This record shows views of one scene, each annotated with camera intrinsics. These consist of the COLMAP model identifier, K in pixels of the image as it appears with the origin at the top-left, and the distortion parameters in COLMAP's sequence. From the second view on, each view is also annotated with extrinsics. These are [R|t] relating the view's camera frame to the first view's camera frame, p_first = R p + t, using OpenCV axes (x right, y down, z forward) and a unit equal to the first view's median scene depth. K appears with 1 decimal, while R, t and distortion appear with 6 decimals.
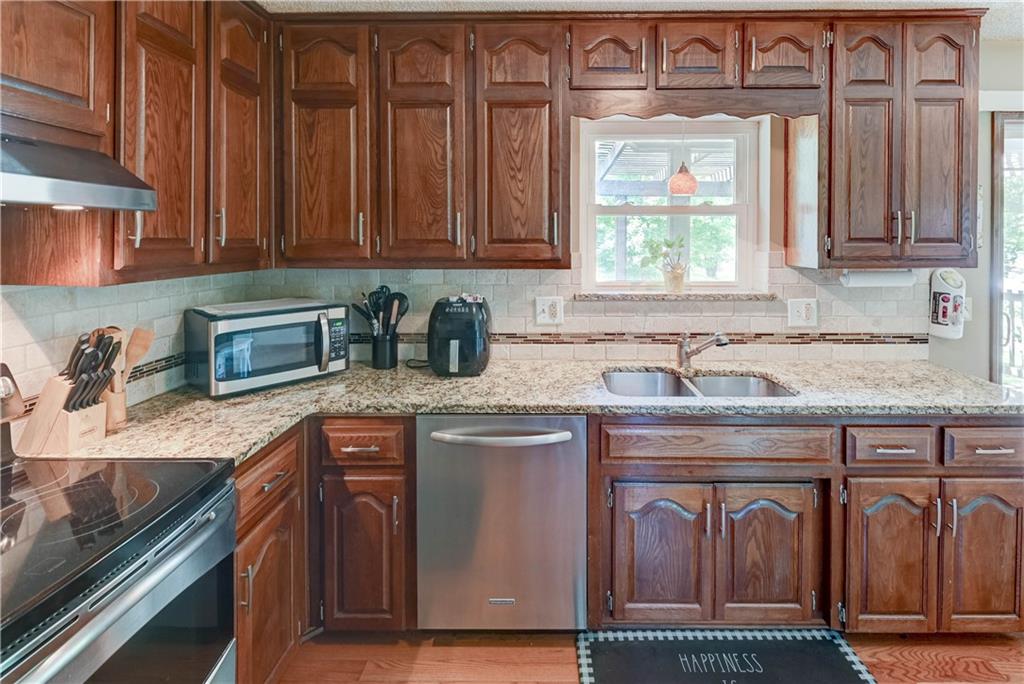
lens RADIAL K [[499.1, 0, 511.3], [0, 499.1, 348.9], [0, 0, 1]] dist [0.002184, -0.004256]
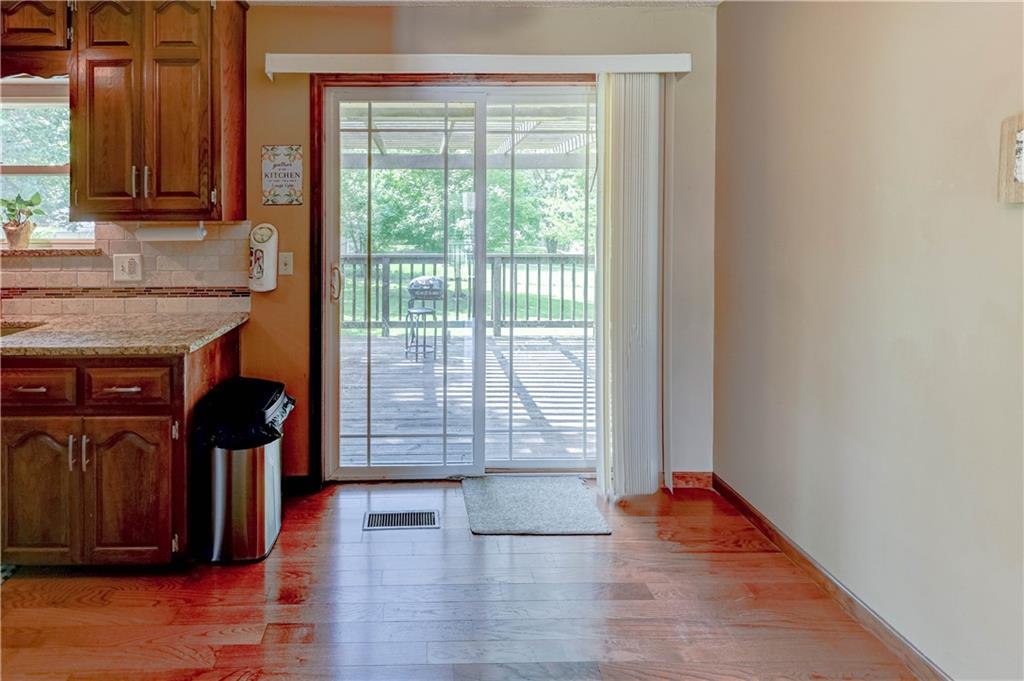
lens RADIAL K [[499.1, 0, 511.8], [0, 499.1, 332.5], [0, 0, 1]] dist [0.002184, -0.004256]
pose [[0.999478, -0.006271, 0.031687, 1.415323], [0.006425, 0.999968, -0.004786, 0.076311], [-0.031656, 0.004987, 0.999486, -0.064295]]
